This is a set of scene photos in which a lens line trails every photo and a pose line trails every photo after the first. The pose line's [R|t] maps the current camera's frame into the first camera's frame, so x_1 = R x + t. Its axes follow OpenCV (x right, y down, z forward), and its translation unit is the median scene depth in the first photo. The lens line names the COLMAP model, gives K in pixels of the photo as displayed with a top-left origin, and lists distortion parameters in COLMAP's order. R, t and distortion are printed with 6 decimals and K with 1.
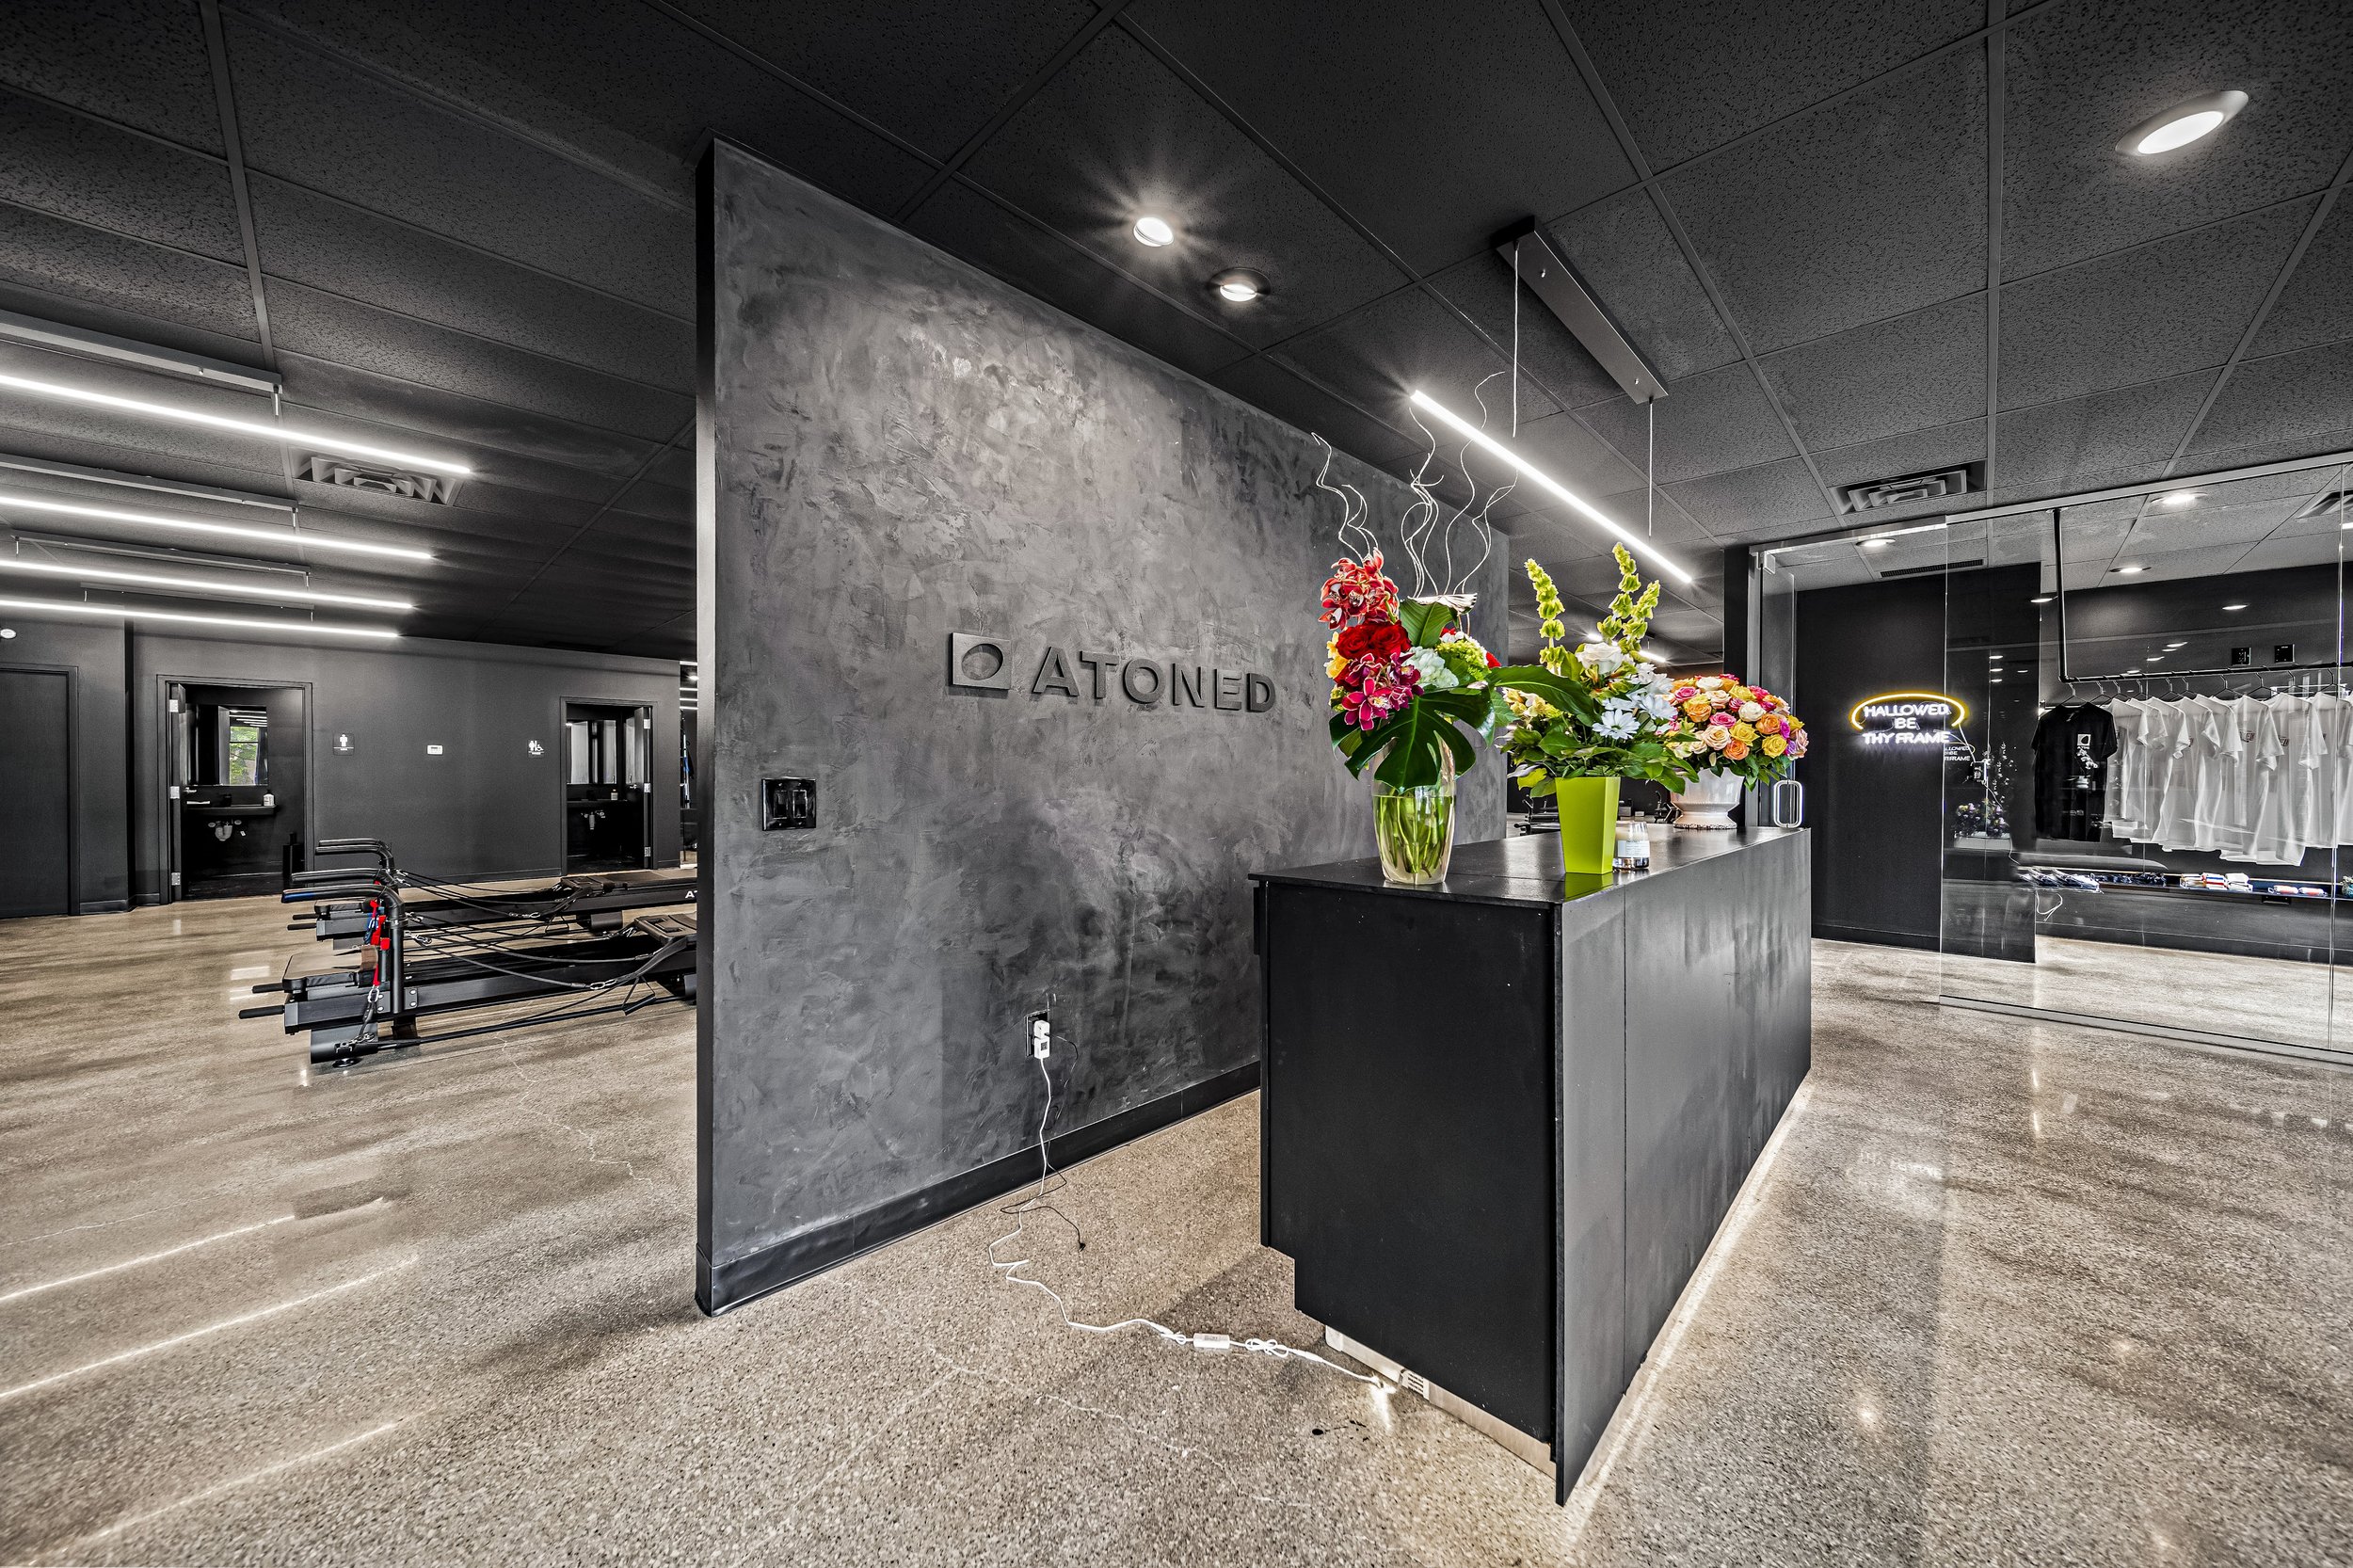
lens RADIAL K [[823.4, 0, 1184.6], [0, 823.4, 784.6], [0, 0, 1]] dist [-0.001539, -0.000396]
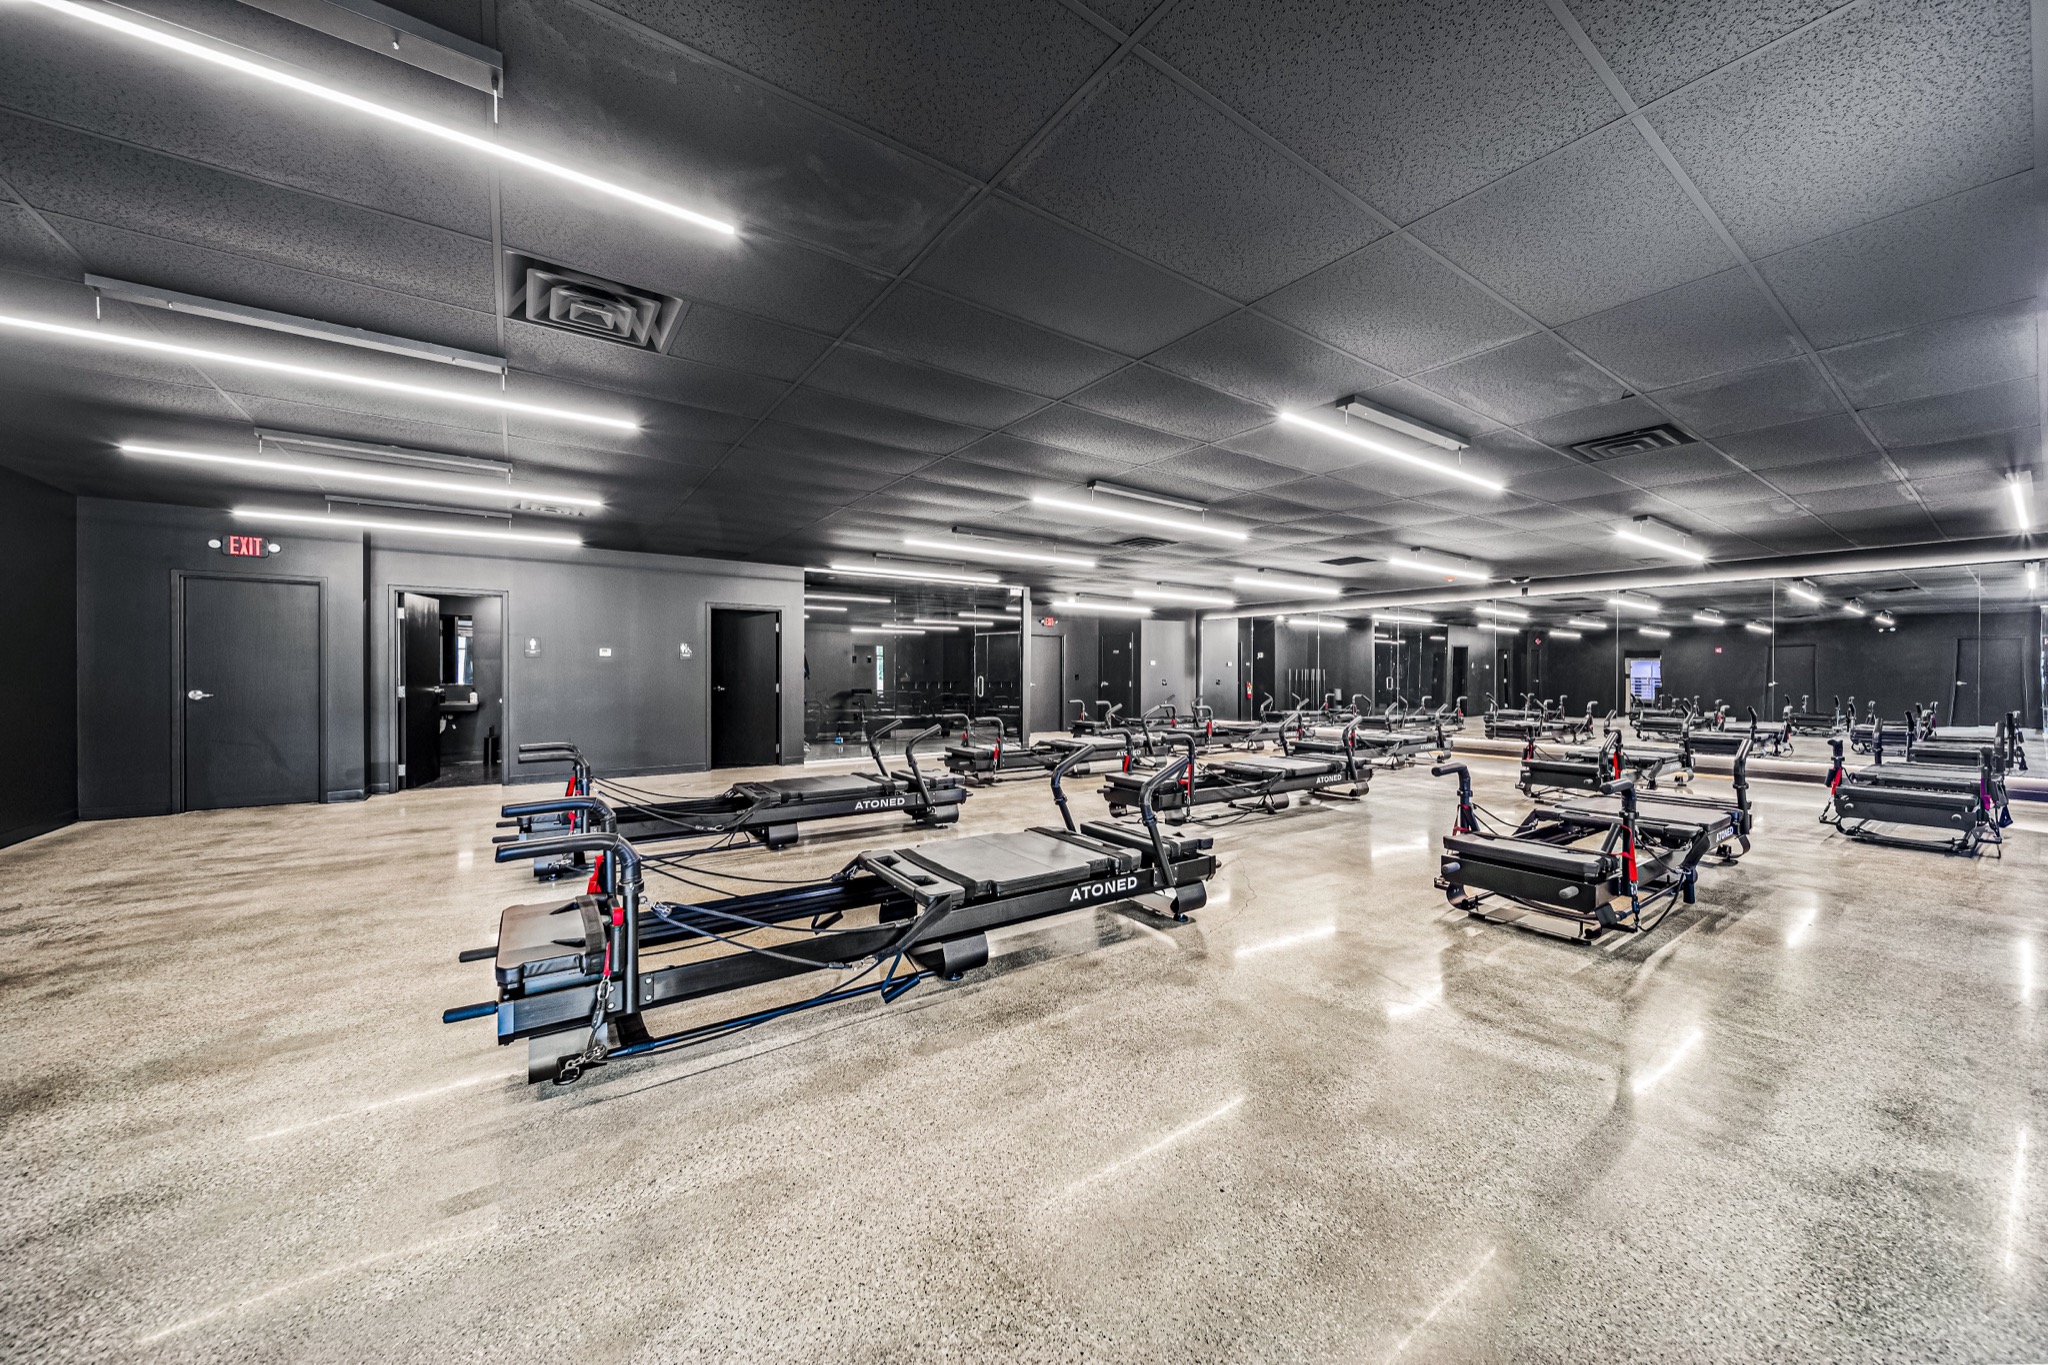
lens RADIAL K [[716.5, 0, 1019.3], [0, 716.5, 677.4], [0, 0, 1]] dist [0.002220, -0.000118]
pose [[0.982440, 0.000042, -0.186579, -0.274216], [-0.001409, 0.999973, -0.007189, -0.003999], [0.186574, 0.007326, 0.982414, 0.241449]]
